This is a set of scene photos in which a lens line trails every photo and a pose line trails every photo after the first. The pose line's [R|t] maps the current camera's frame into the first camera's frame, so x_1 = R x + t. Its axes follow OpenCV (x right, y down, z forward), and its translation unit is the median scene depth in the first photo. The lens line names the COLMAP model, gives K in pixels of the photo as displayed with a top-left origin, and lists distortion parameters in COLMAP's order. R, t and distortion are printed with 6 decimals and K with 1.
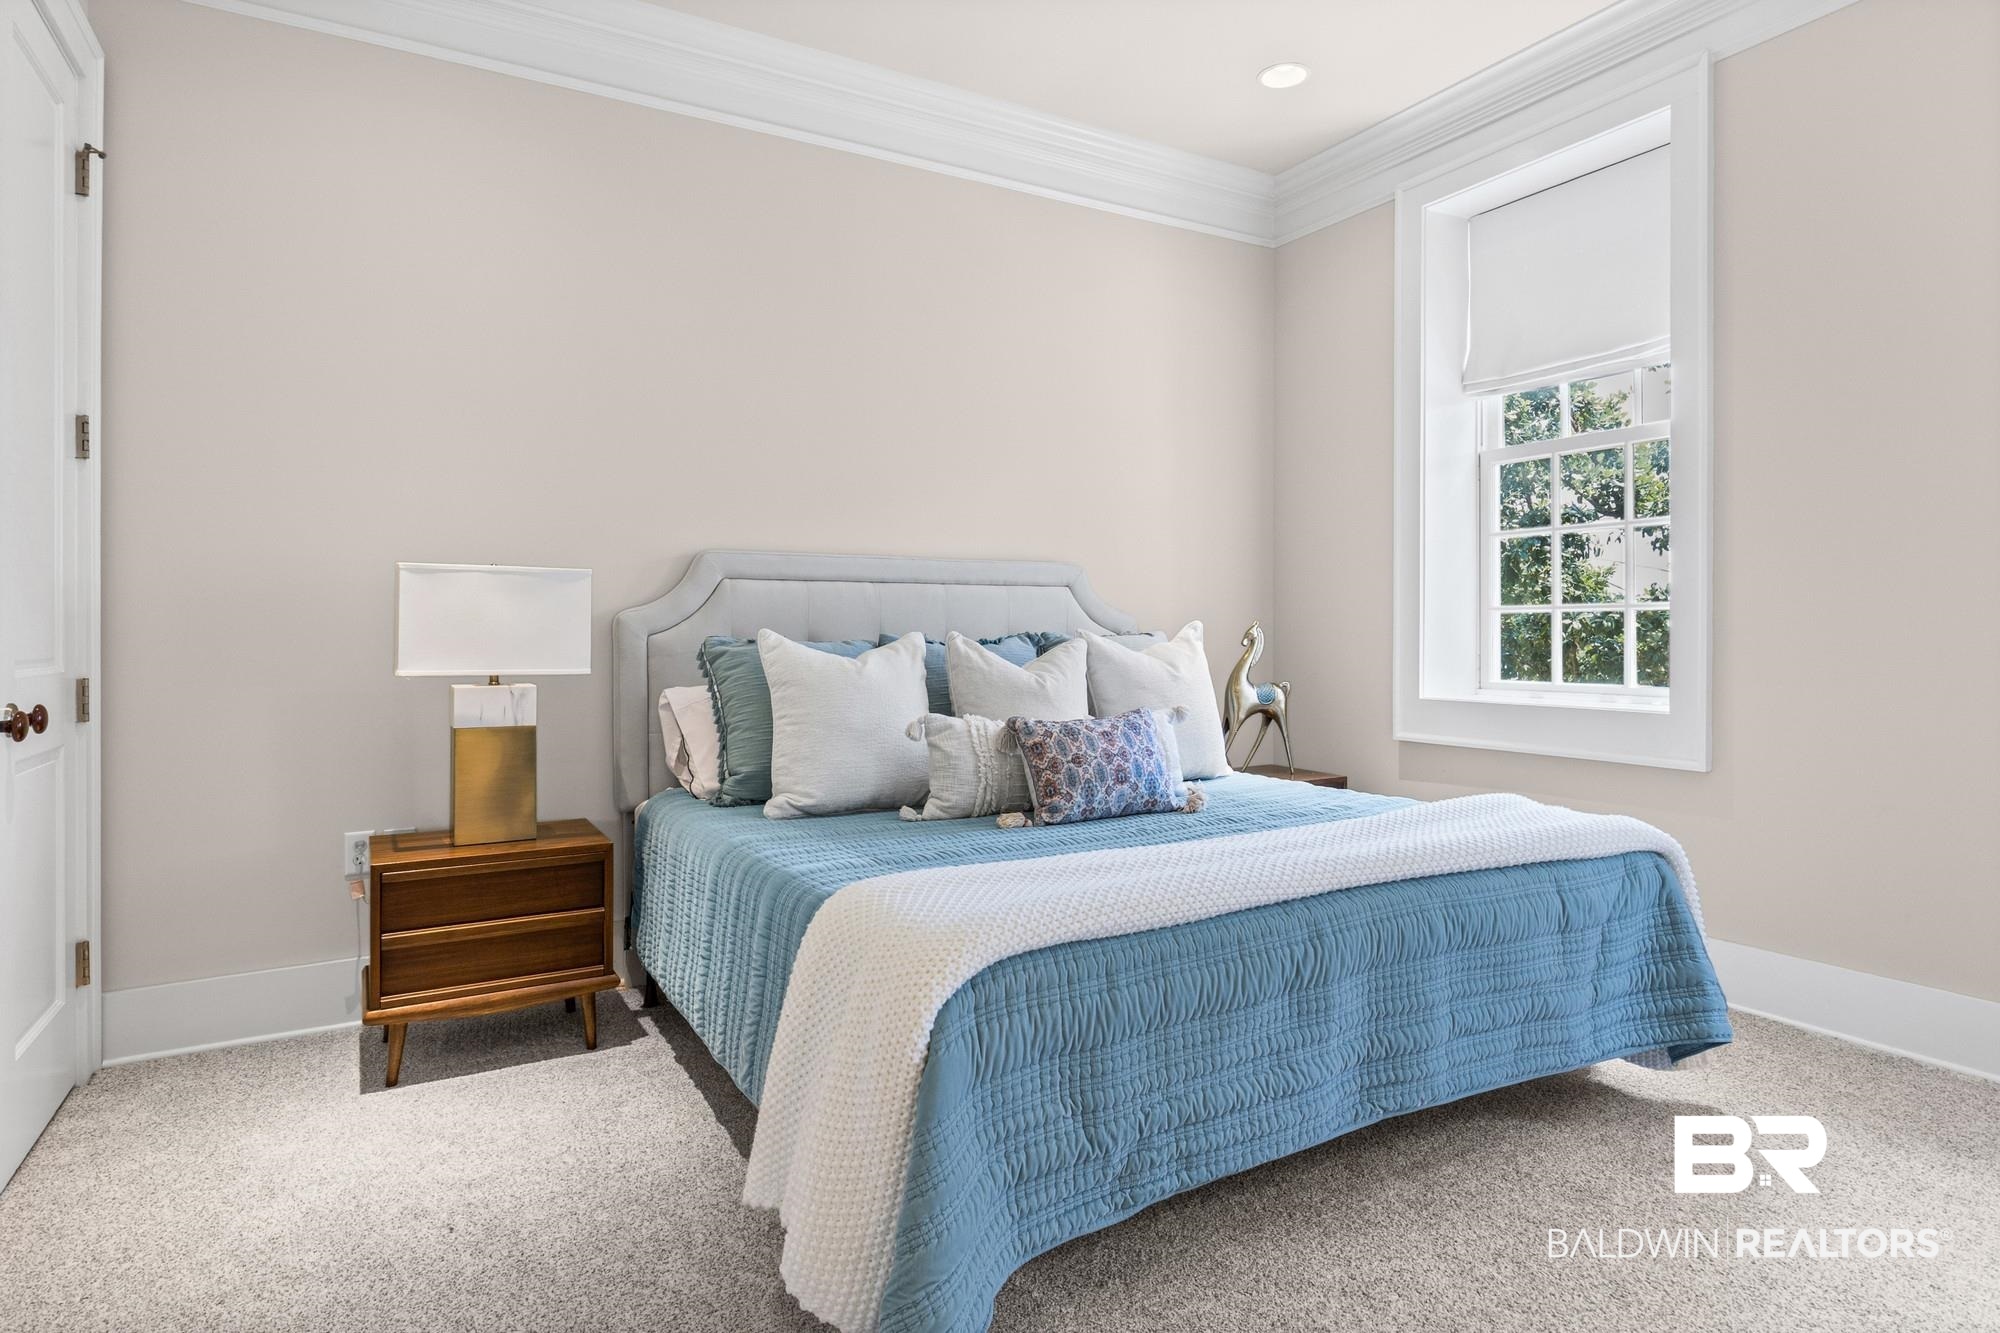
lens RADIAL K [[1128.7, 0, 951.9], [0, 1128.7, 657.4], [0, 0, 1]] dist [-0.002126, -0.000255]
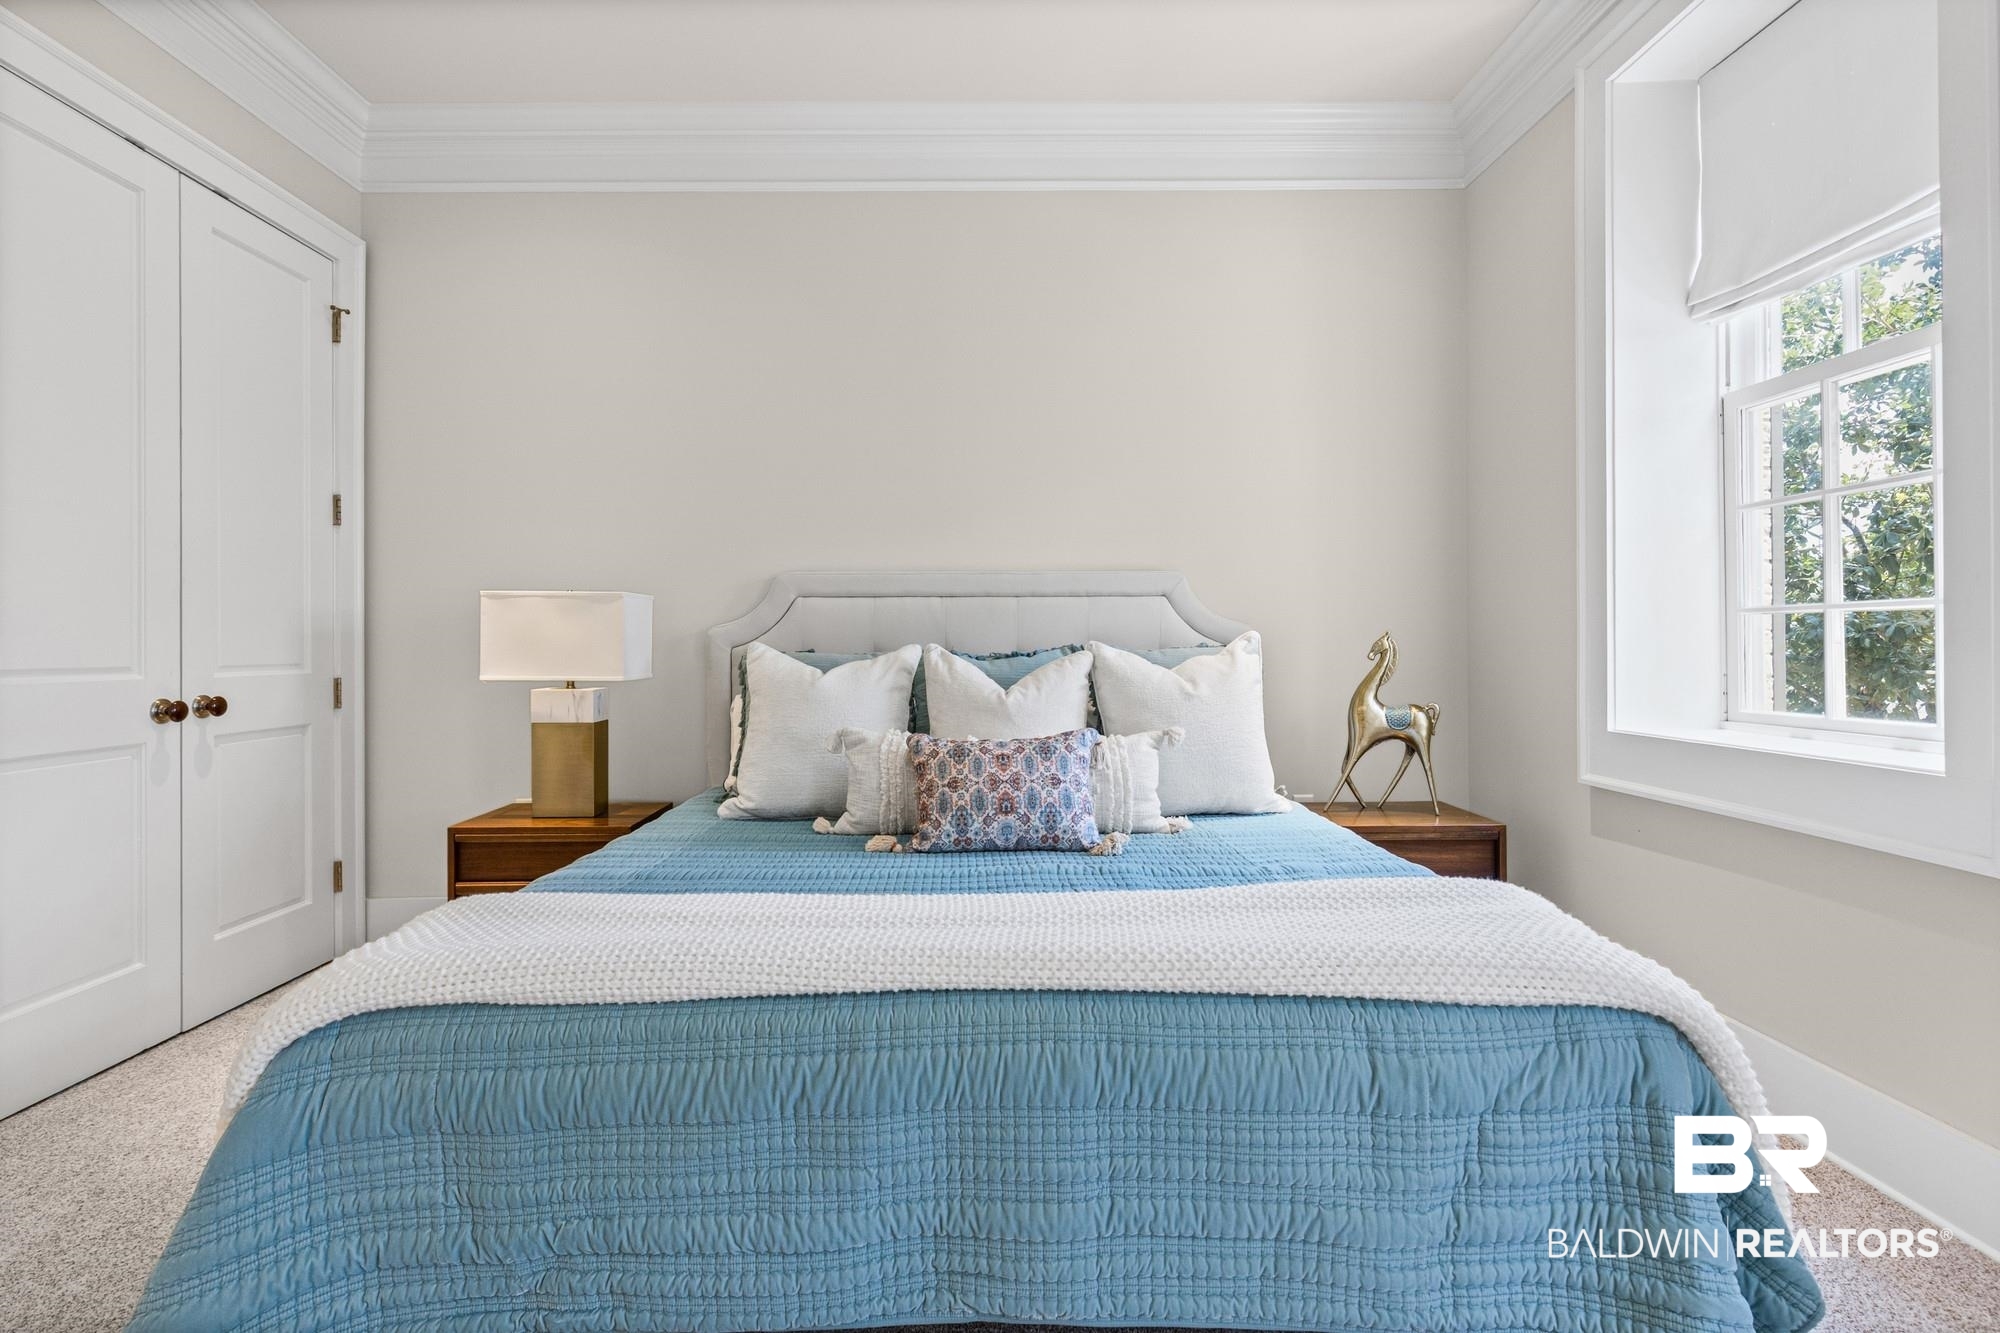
lens RADIAL K [[919.5, 0, 1003.9], [0, 919.5, 661.8], [0, 0, 1]] dist [-0.003310, -0.000203]
pose [[0.872138, 0.006597, -0.489216, 0.502470], [-0.008989, 0.999956, -0.002541, -0.006354], [0.489178, 0.006613, 0.872159, 0.367161]]
